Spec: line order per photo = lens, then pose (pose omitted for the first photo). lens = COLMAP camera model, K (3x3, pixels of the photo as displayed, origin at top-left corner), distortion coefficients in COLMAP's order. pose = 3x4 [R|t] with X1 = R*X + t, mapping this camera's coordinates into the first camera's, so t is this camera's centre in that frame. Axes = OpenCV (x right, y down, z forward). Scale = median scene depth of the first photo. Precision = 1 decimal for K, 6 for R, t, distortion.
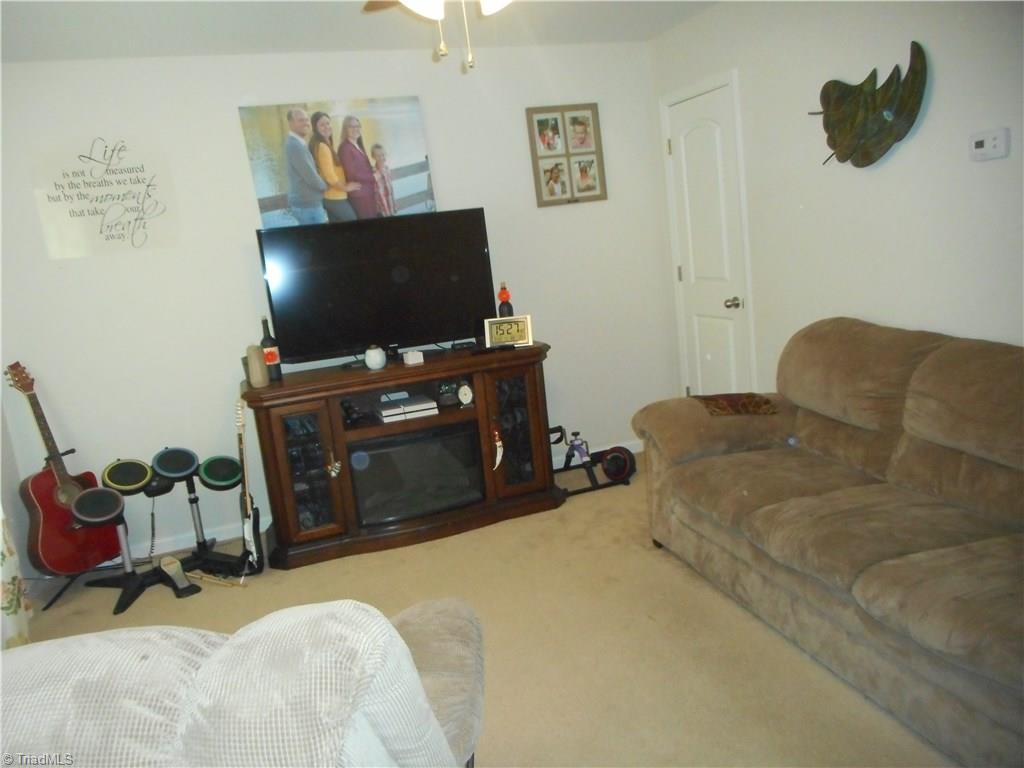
lens RADIAL K [[782.6, 0, 512.0], [0, 782.6, 384.0], [0, 0, 1]] dist [-0.013255, 0.002117]
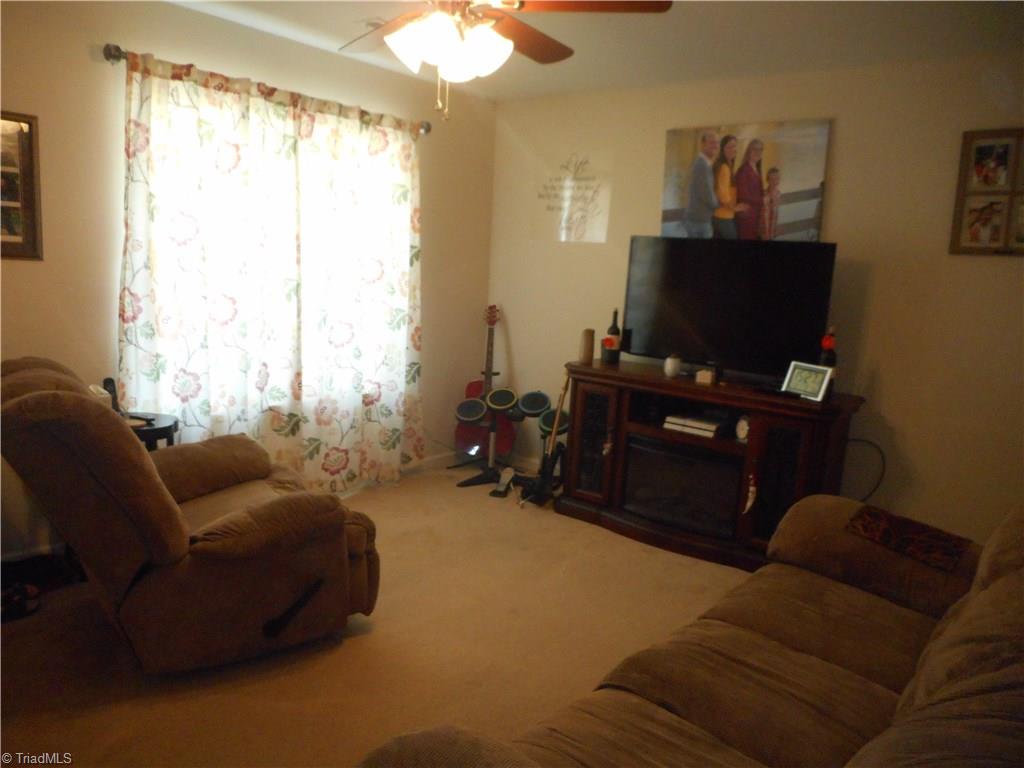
lens RADIAL K [[807.4, 0, 512.0], [0, 807.4, 384.0], [0, 0, 1]] dist [-0.000270, -0.000031]
pose [[0.499107, 0.269964, -0.823415, 0.593039], [-0.272074, 0.951001, 0.146879, -0.106312], [0.822720, 0.150721, 0.548101, 0.204225]]
